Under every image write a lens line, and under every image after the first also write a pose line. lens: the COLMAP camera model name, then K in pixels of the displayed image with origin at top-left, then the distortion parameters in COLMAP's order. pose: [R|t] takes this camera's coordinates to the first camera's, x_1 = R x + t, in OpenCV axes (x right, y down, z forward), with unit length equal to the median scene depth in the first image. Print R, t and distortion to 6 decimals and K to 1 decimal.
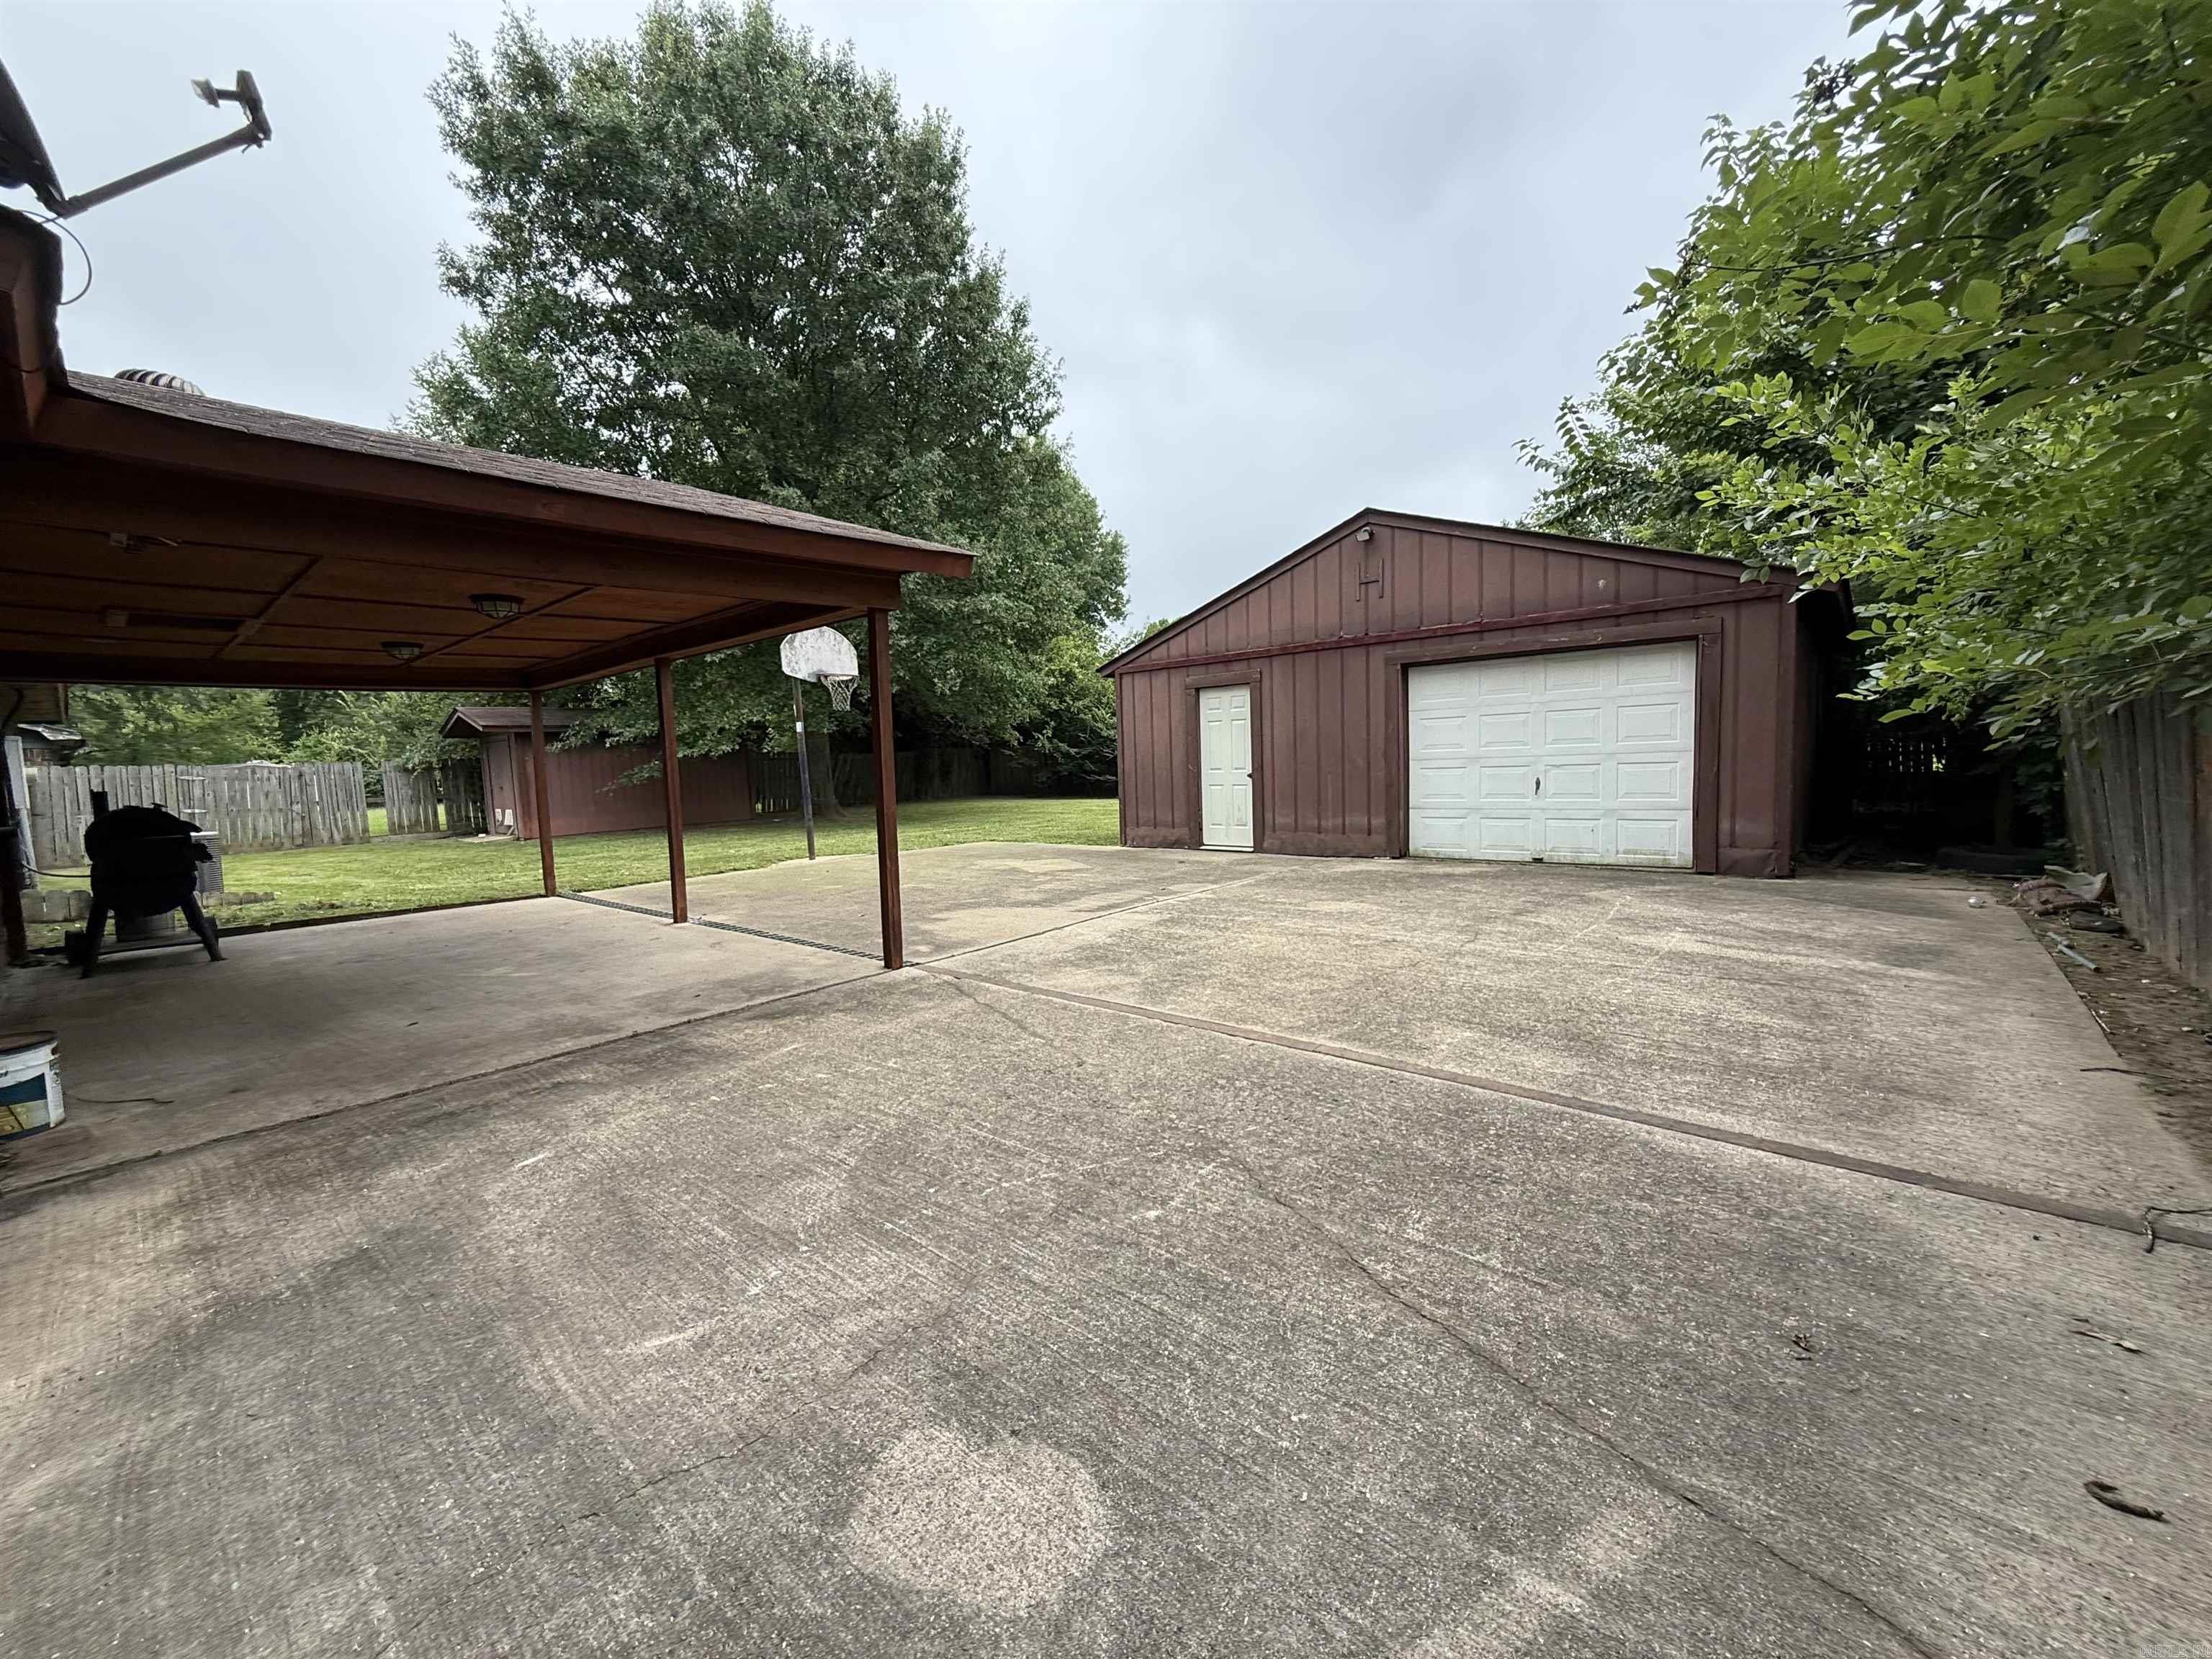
lens RADIAL K [[883.1, 0, 1113.2], [0, 883.1, 830.8], [0, 0, 1]] dist [-0.000207, 0.000230]
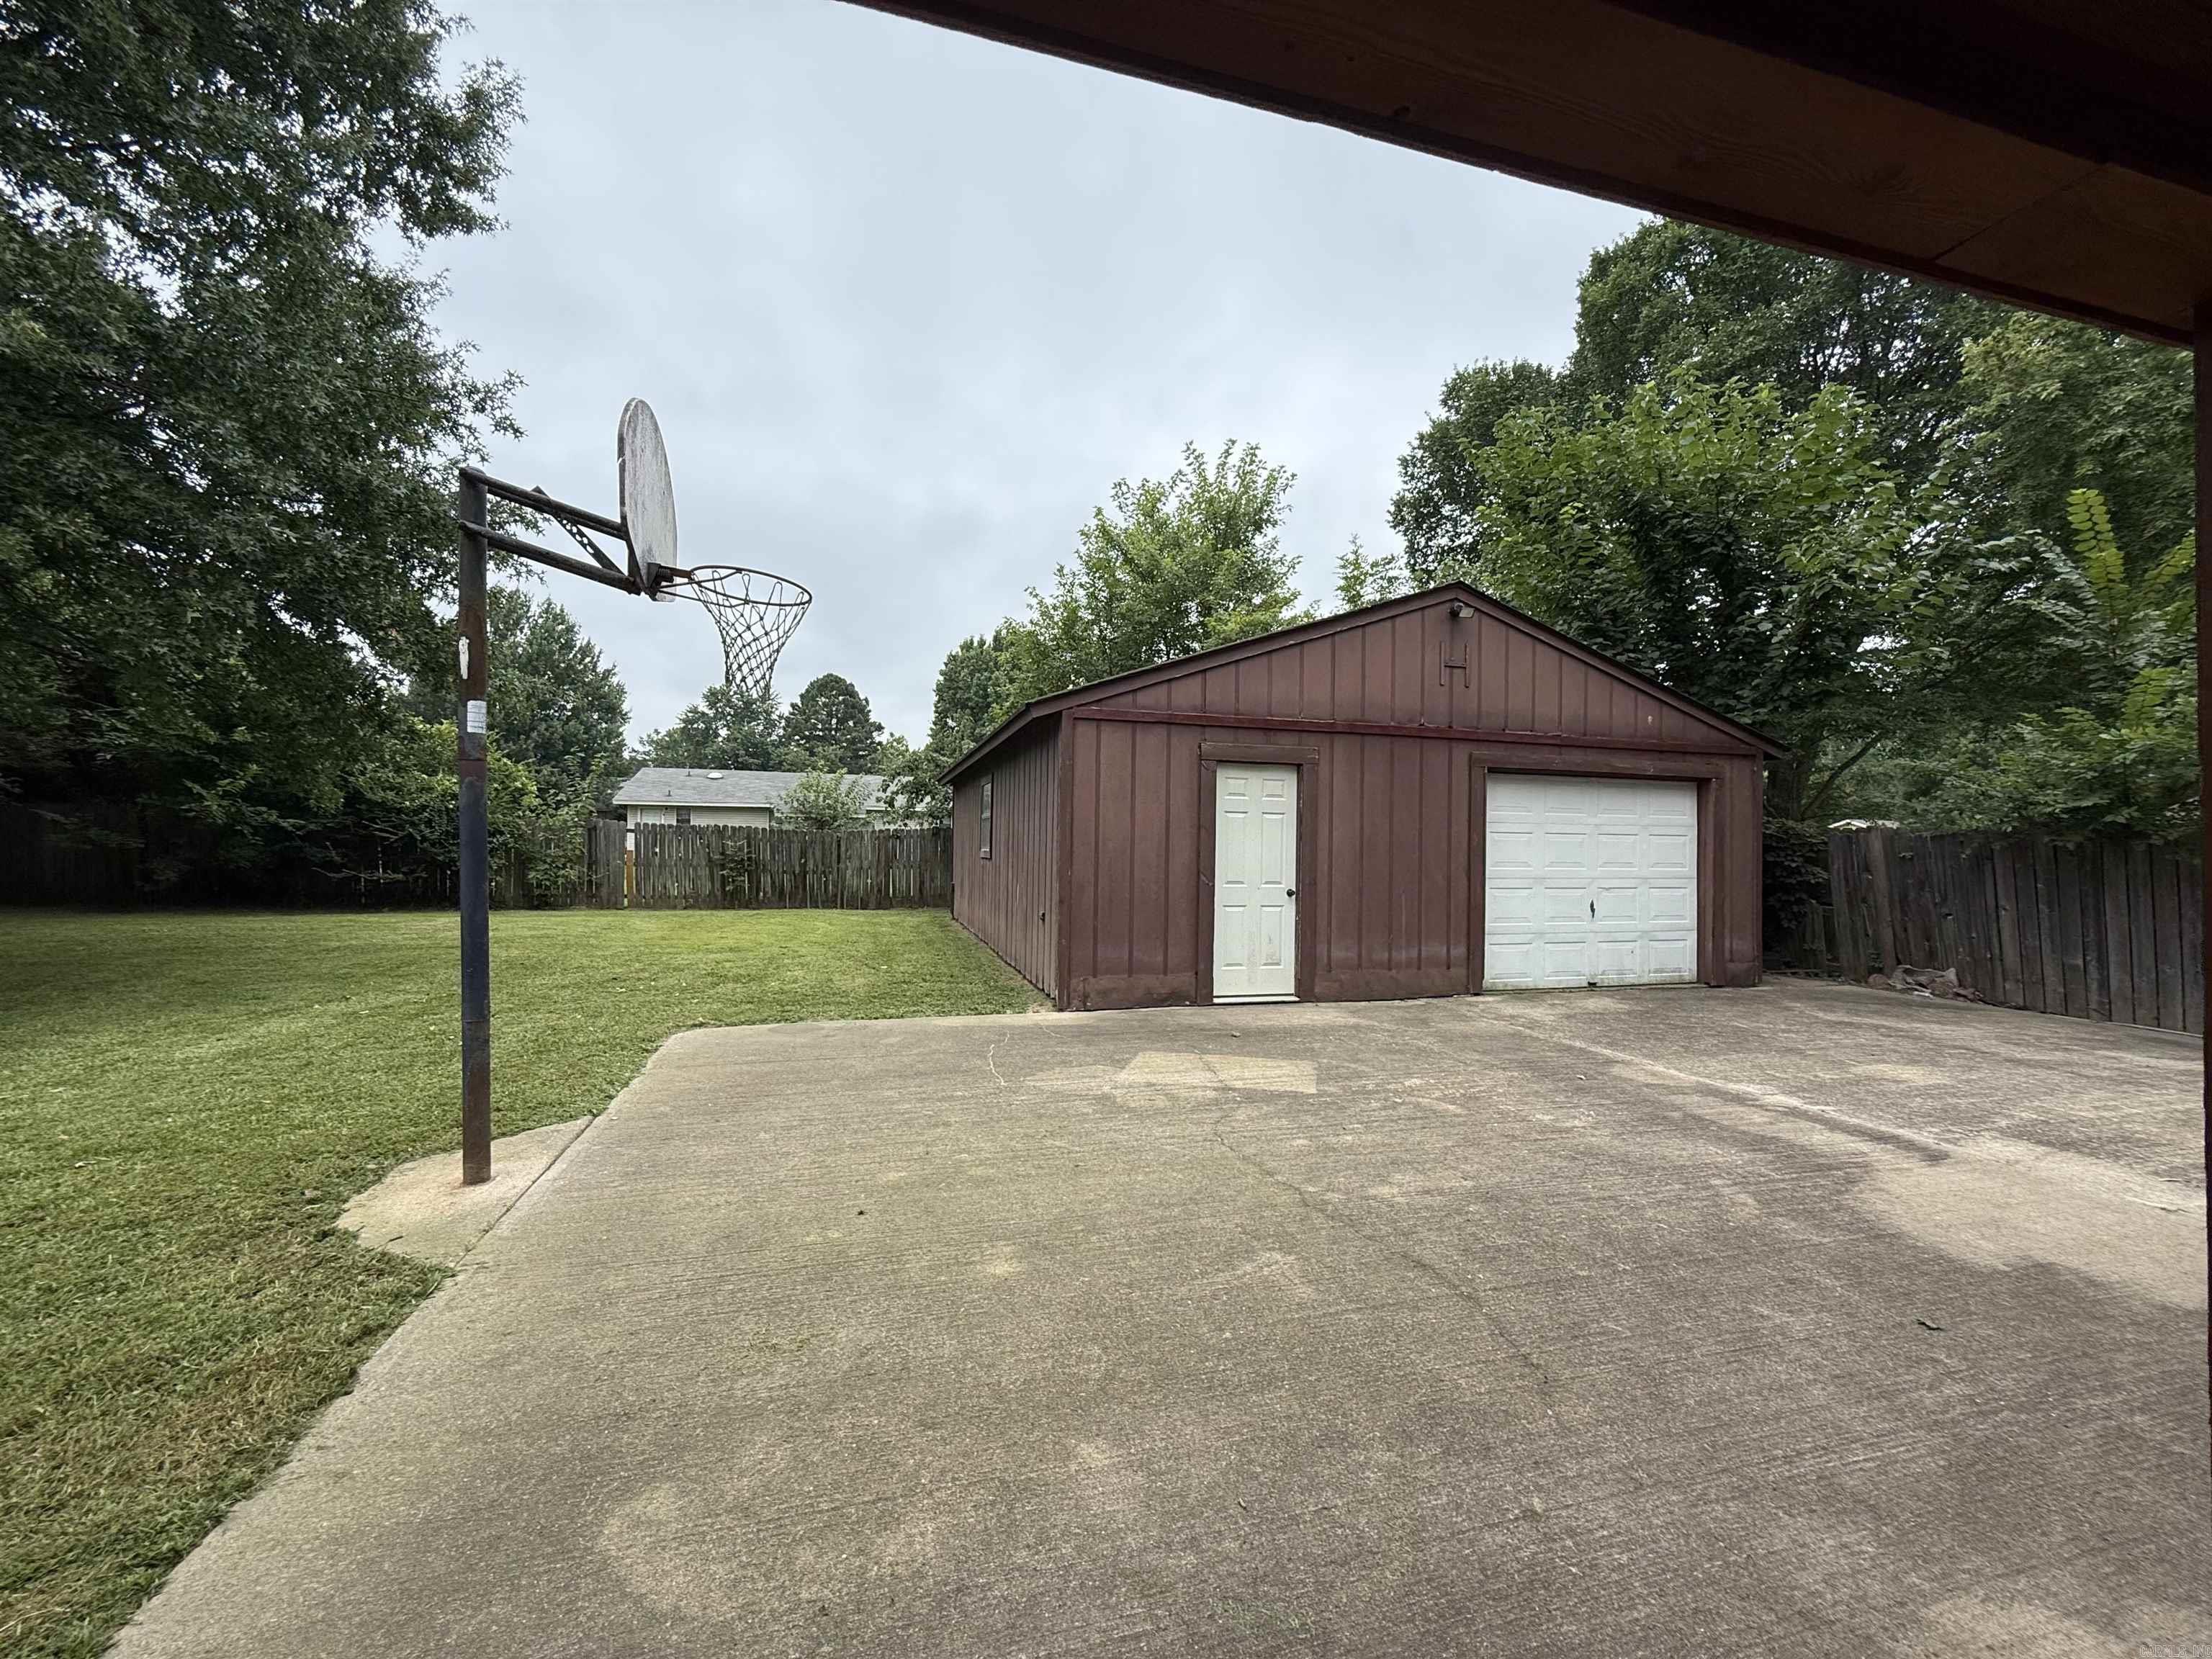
lens RADIAL K [[881.7, 0, 1111.1], [0, 881.7, 832.4], [0, 0, 1]] dist [0.000201, 0.000258]
pose [[0.555843, 0.057689, 0.829283, -0.545821], [0.032210, 0.995345, -0.090830, -0.054392], [-0.830663, 0.077198, 0.551397, 0.768922]]
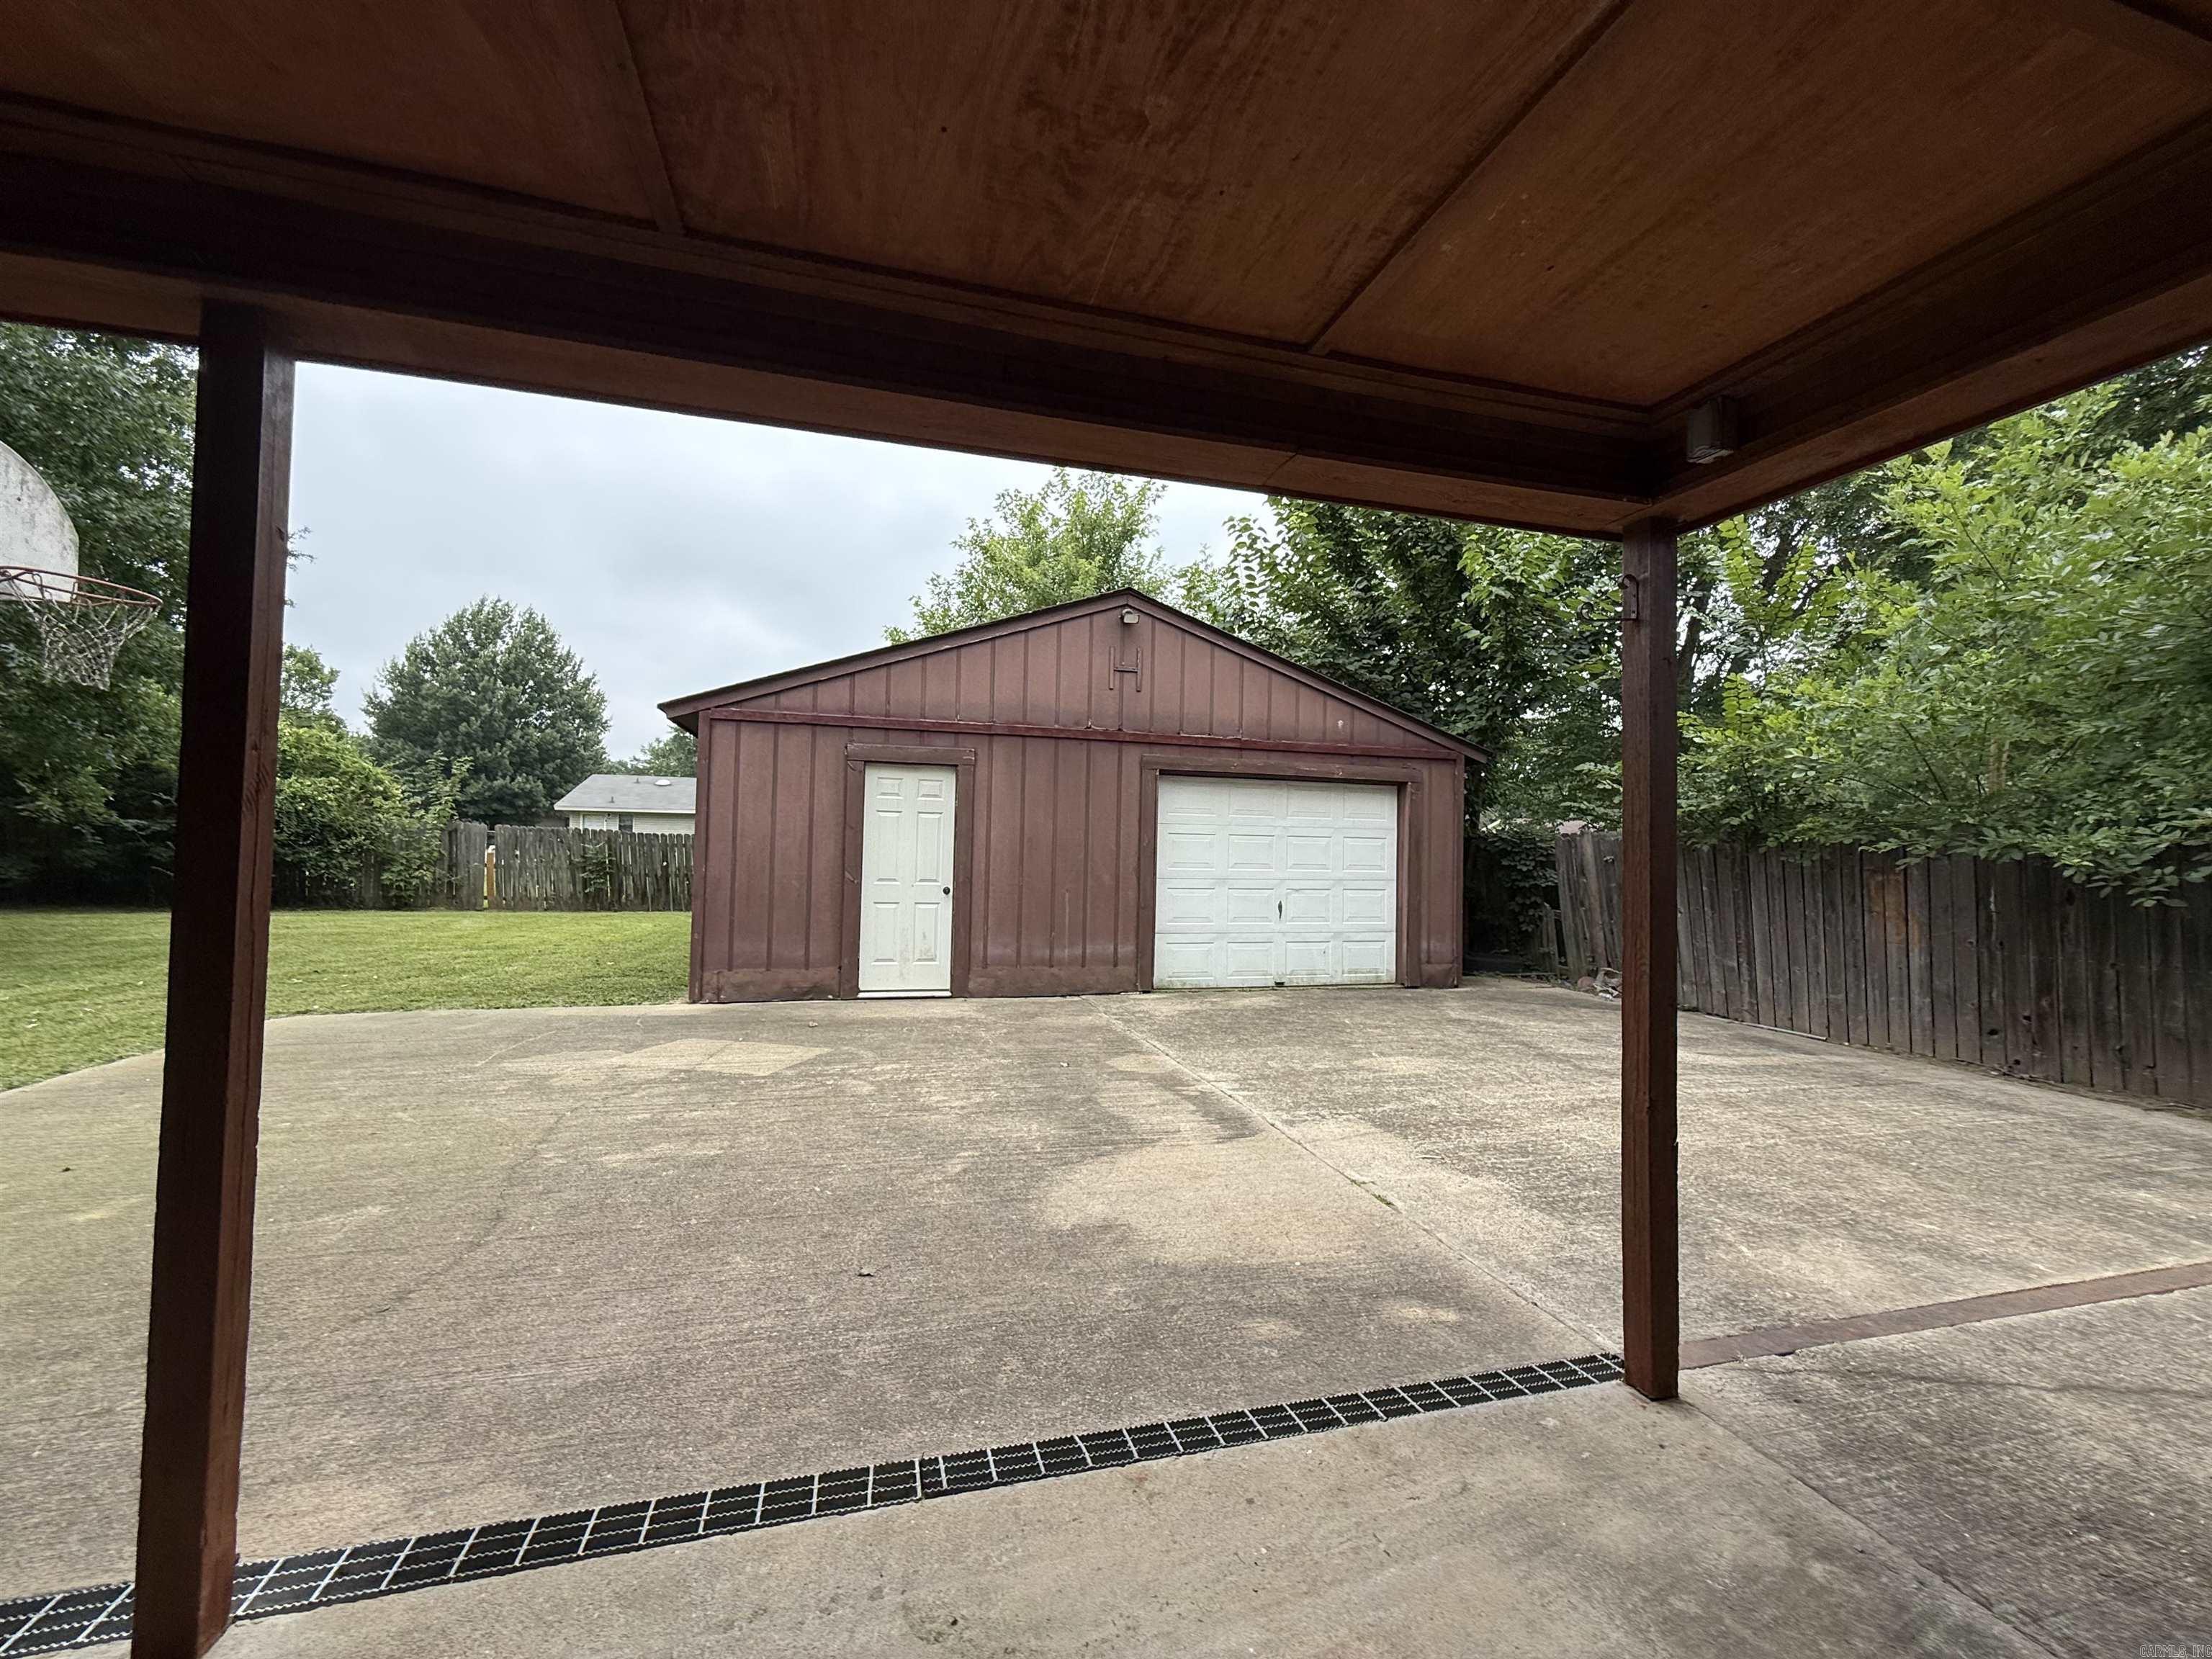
lens RADIAL K [[881.7, 0, 1111.1], [0, 881.7, 832.4], [0, 0, 1]] dist [0.000201, 0.000258]
pose [[0.566271, 0.070229, 0.821222, -0.389492], [0.026262, 0.994320, -0.103141, -0.033768], [-0.823801, 0.079972, 0.561210, 0.505638]]
